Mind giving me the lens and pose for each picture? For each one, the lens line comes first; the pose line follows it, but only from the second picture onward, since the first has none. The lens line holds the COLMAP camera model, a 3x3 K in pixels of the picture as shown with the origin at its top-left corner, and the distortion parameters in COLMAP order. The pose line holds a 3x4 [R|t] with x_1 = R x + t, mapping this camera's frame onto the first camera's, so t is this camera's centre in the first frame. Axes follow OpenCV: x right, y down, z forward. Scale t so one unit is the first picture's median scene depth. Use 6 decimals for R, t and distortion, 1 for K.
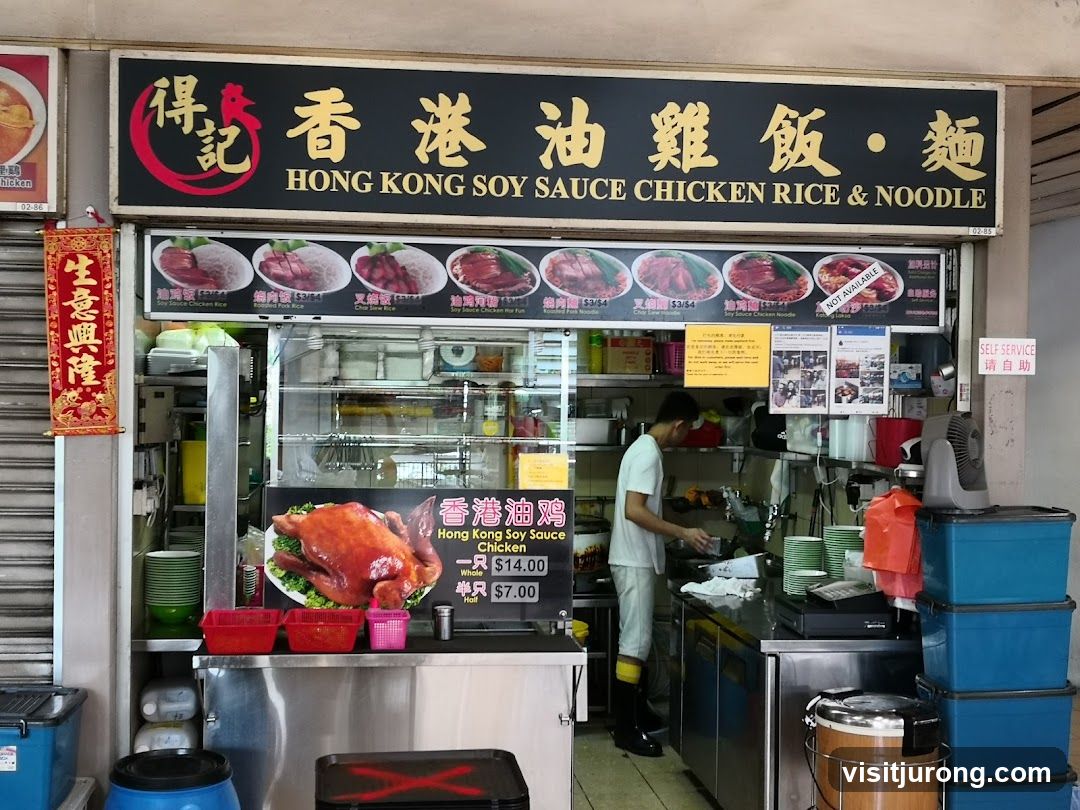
lens RADIAL K [[1346.8, 0, 528.0], [0, 1346.8, 410.5], [0, 0, 1]] dist [0.046649, 0.000000]
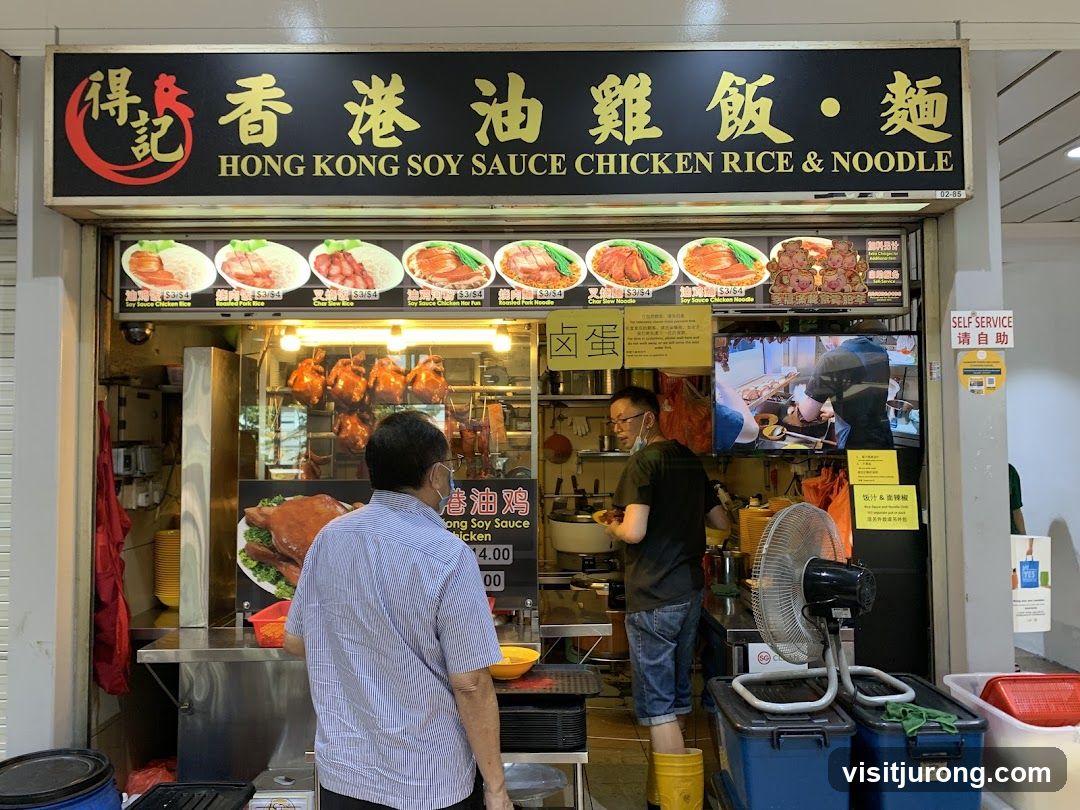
lens RADIAL K [[794.4, 0, 523.7], [0, 794.4, 400.7], [0, 0, 1]] dist [0.023525, -0.019767]
pose [[0.993889, -0.026472, -0.107159, 0.096240], [0.019751, 0.997799, -0.063305, 0.040236], [0.108599, 0.060802, 0.992224, 0.426735]]
